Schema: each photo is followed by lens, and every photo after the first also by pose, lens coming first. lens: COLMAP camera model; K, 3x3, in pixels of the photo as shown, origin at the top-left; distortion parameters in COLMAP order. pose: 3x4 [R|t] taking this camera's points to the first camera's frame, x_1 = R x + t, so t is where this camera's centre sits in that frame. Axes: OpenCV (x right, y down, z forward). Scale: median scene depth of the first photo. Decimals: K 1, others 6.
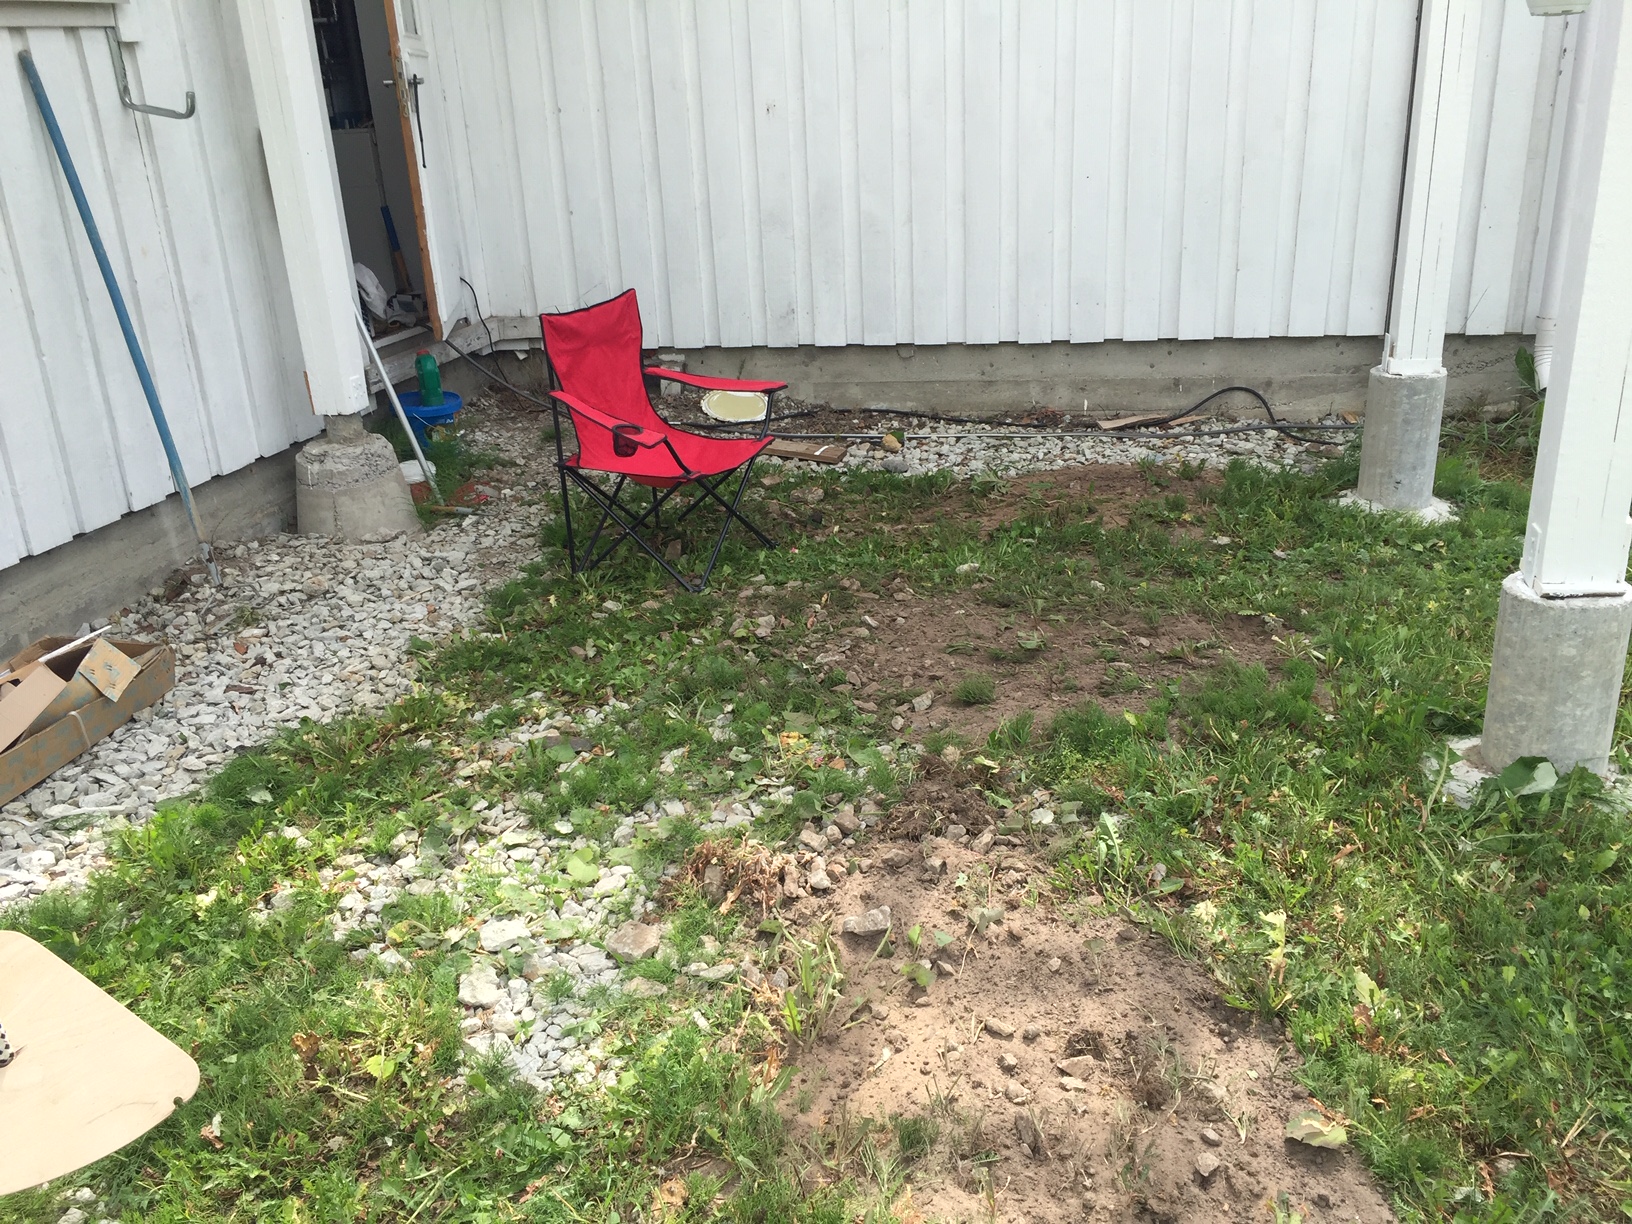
lens RADIAL K [[1398.9, 0, 808.8], [0, 1398.9, 567.0], [0, 0, 1]] dist [0.079164, -0.105237]
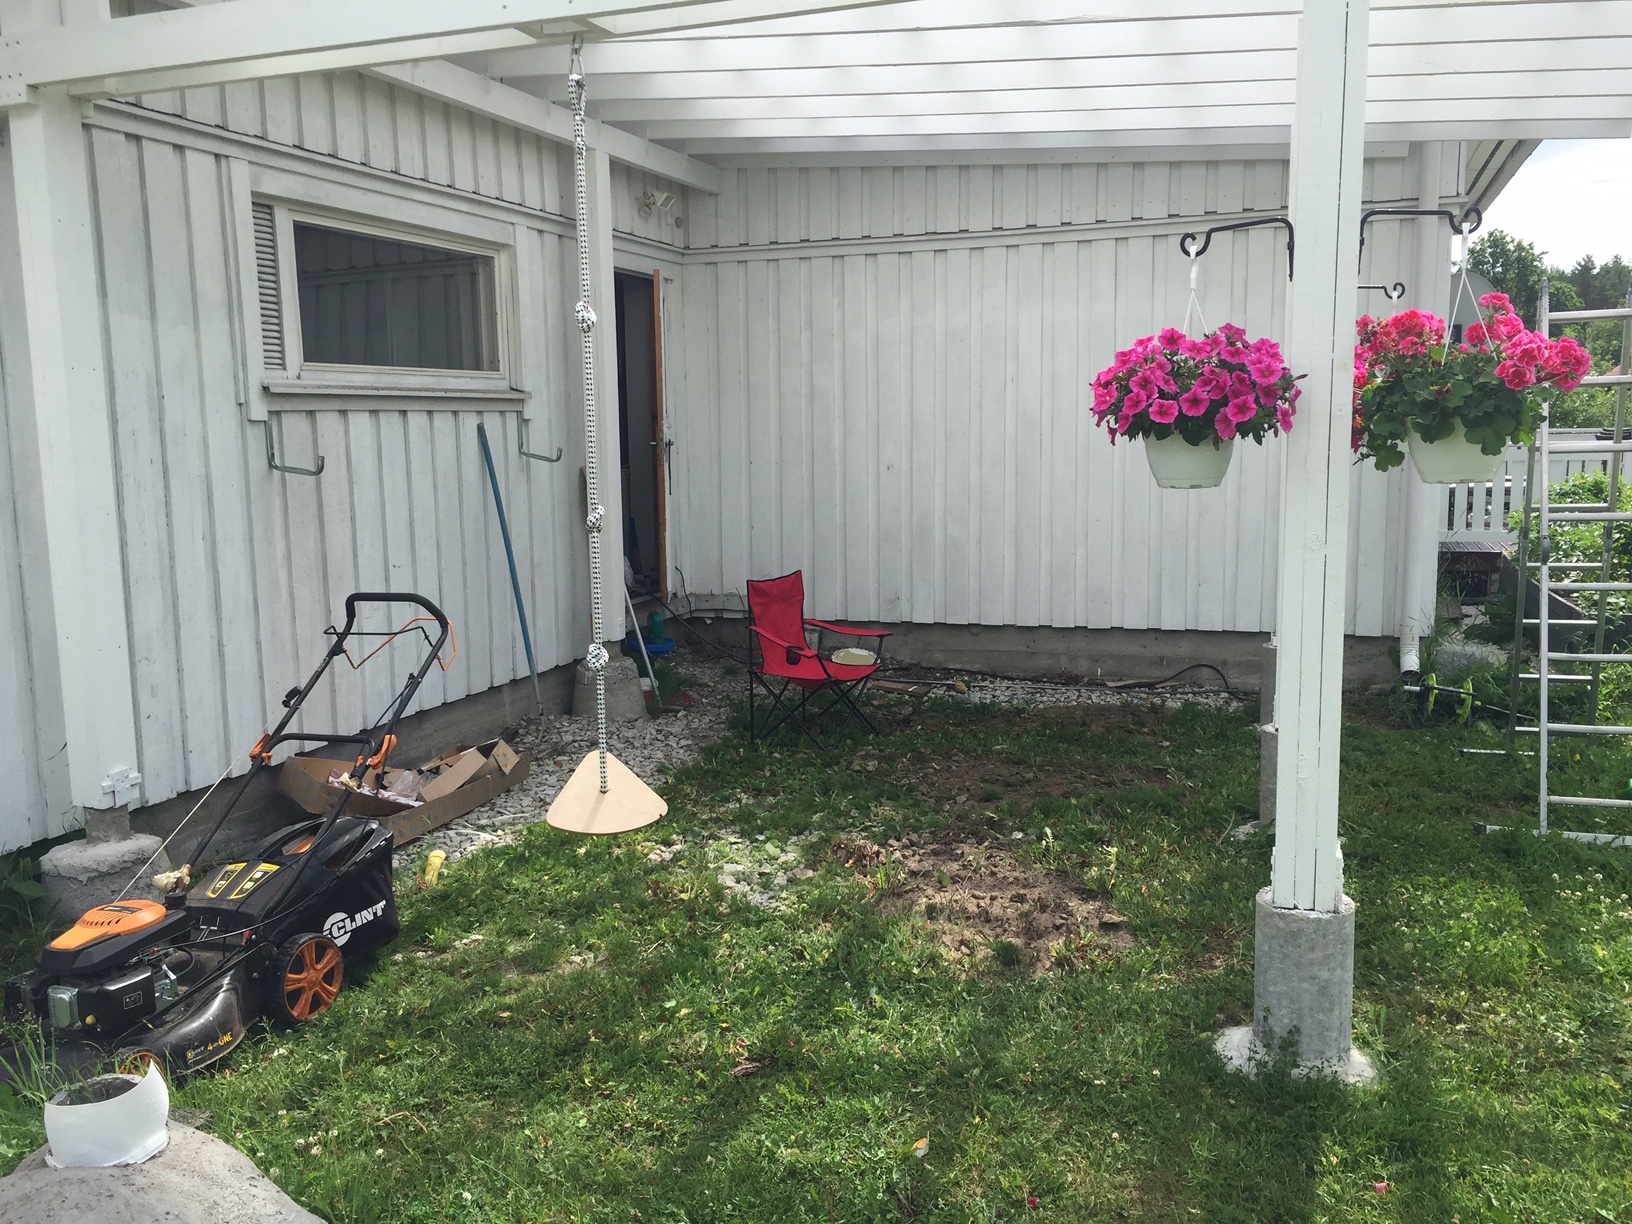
lens RADIAL K [[1398.9, 0, 808.8], [0, 1398.9, 567.0], [0, 0, 1]] dist [0.079164, -0.105237]
pose [[0.995783, 0.048241, -0.078030, 0.009899], [-0.065135, 0.970756, -0.231065, 0.160039], [0.064601, 0.235173, 0.969804, -0.532001]]
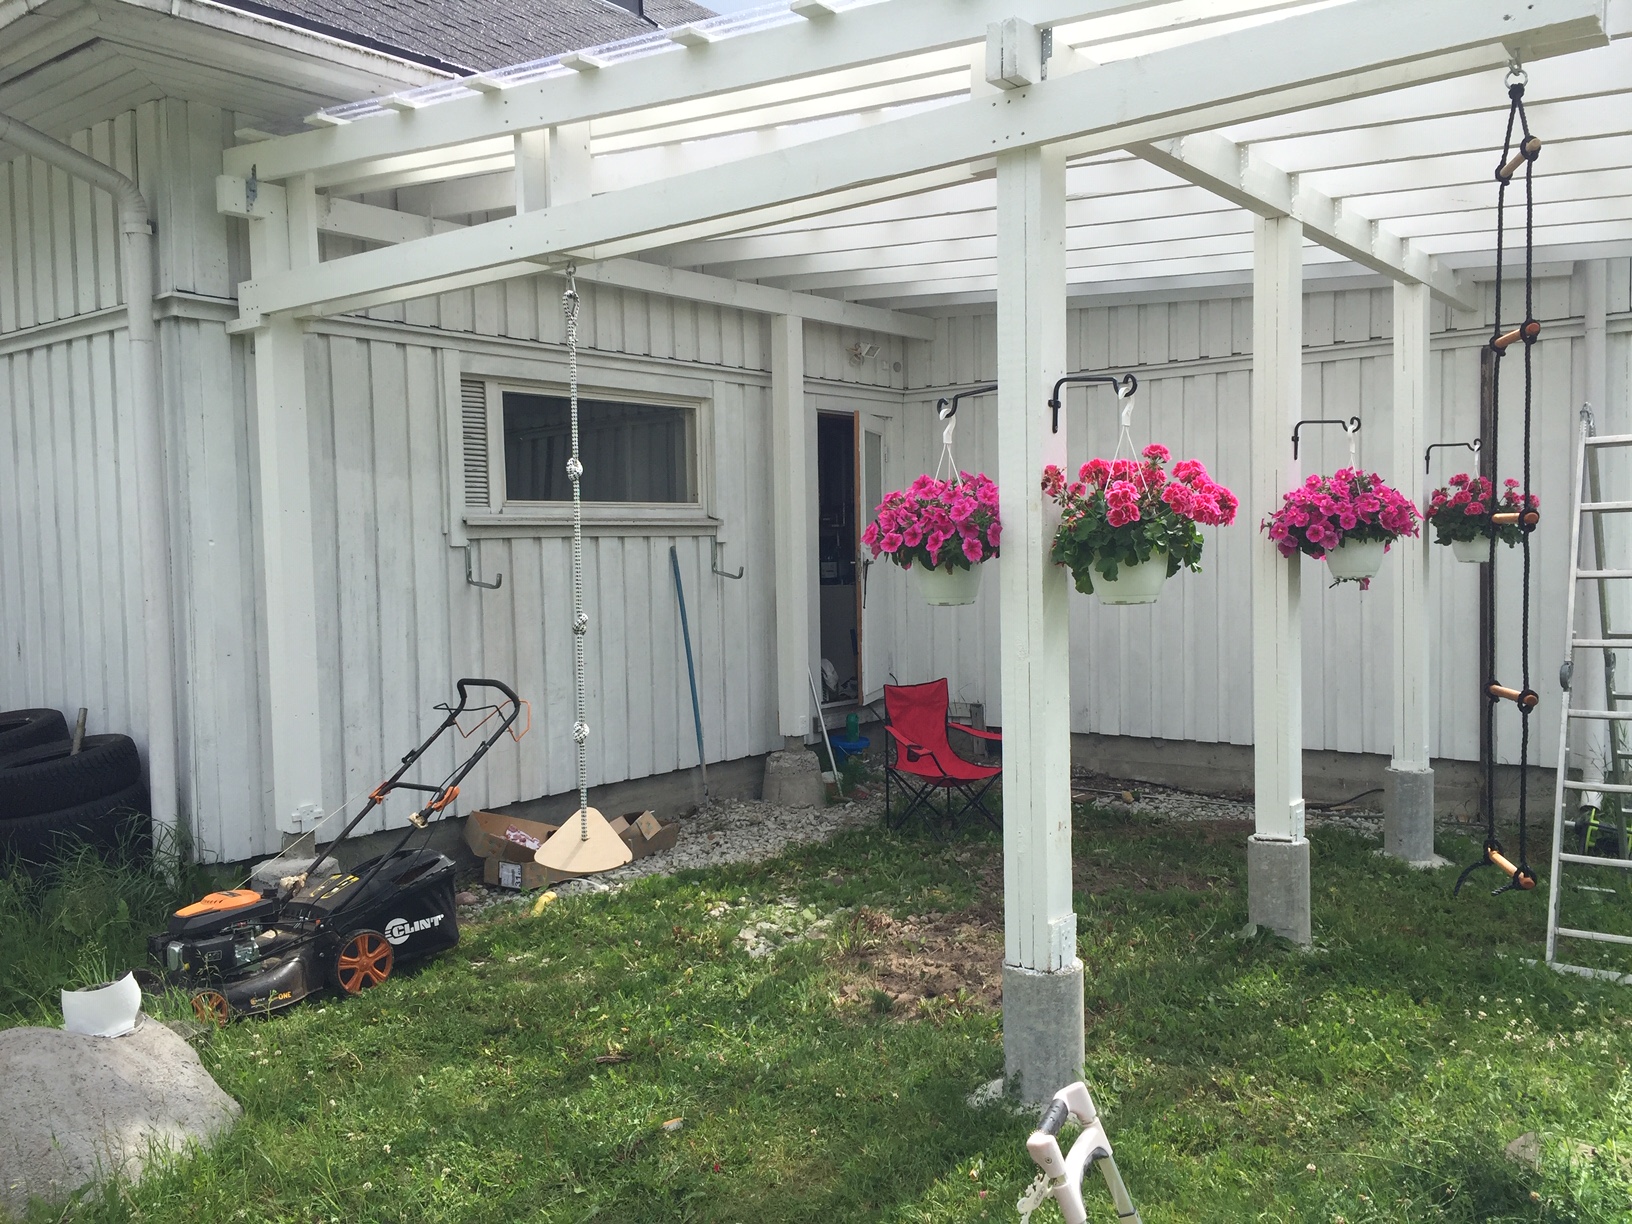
lens RADIAL K [[1398.9, 0, 808.8], [0, 1398.9, 567.0], [0, 0, 1]] dist [0.079164, -0.105237]
pose [[0.913848, 0.045675, -0.403480, 0.399711], [-0.167059, 0.947954, -0.271063, 0.168620], [0.370099, 0.315116, 0.873916, -0.624082]]
